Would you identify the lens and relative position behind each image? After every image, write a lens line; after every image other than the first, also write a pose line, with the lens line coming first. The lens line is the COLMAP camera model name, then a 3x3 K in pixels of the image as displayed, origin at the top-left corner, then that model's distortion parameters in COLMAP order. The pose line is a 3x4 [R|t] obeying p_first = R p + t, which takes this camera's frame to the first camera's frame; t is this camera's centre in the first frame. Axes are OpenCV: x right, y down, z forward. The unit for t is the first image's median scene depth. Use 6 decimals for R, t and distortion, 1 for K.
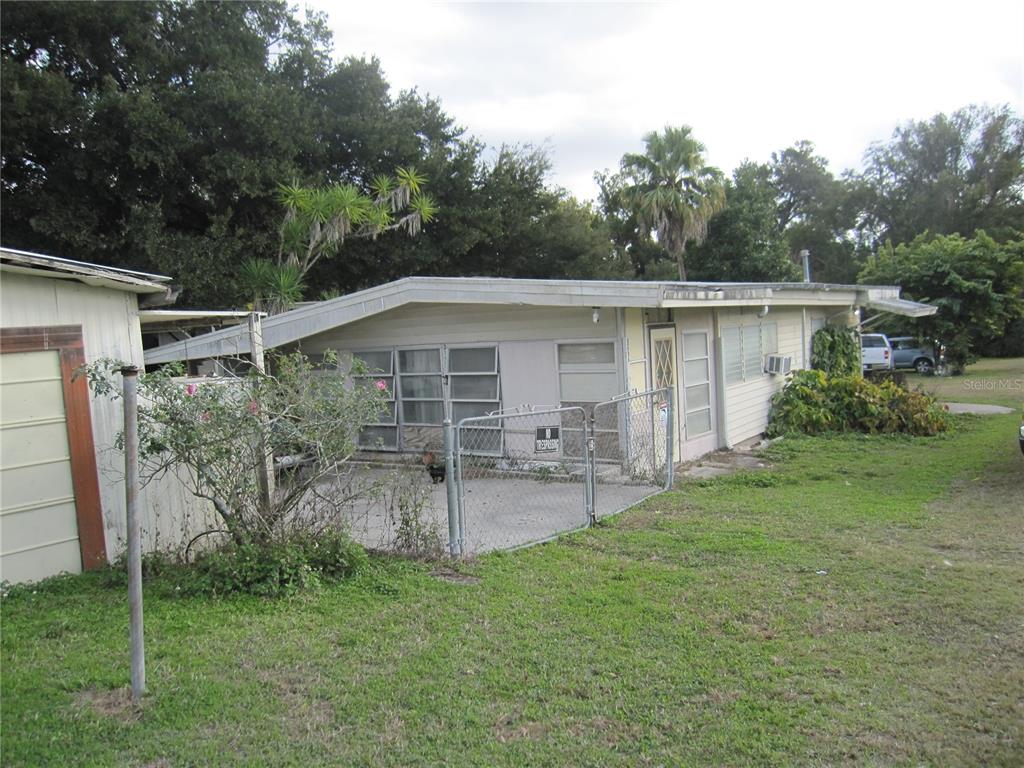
lens RADIAL K [[837.0, 0, 512.0], [0, 837.0, 384.0], [0, 0, 1]] dist [-0.066743, 0.003424]
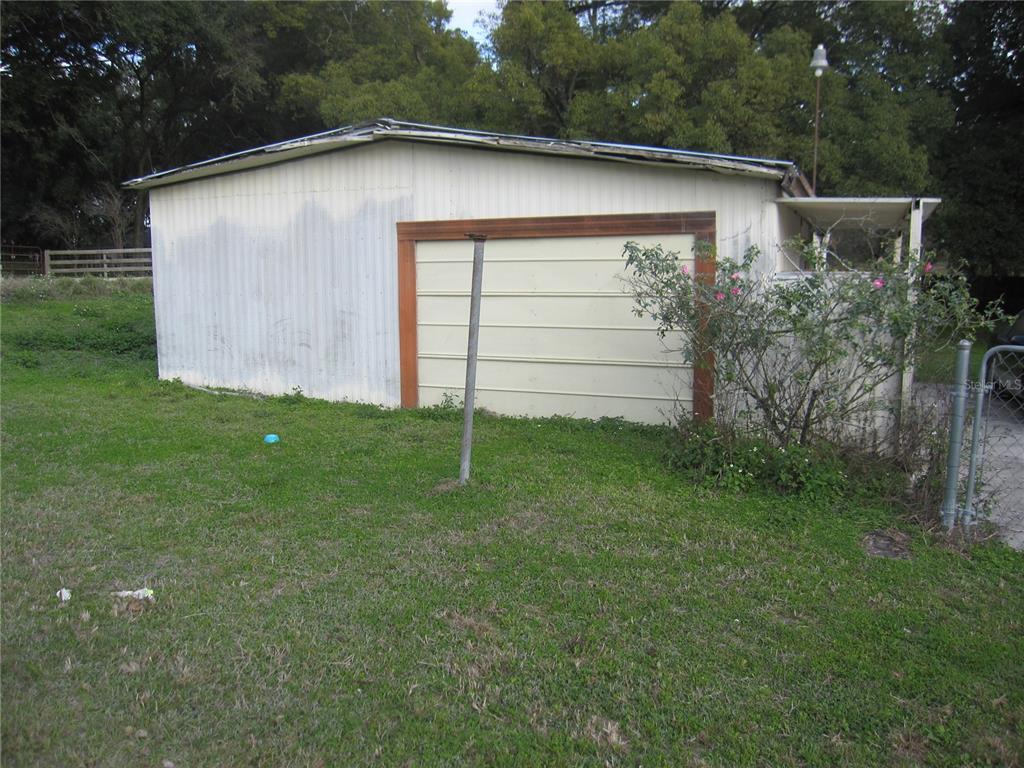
lens RADIAL K [[837.0, 0, 512.0], [0, 837.0, 384.0], [0, 0, 1]] dist [-0.066743, 0.003424]
pose [[0.239794, 0.180171, -0.953959, 0.534788], [-0.074256, 0.983153, 0.167019, -0.010407], [0.967980, 0.030787, 0.249133, 0.480861]]
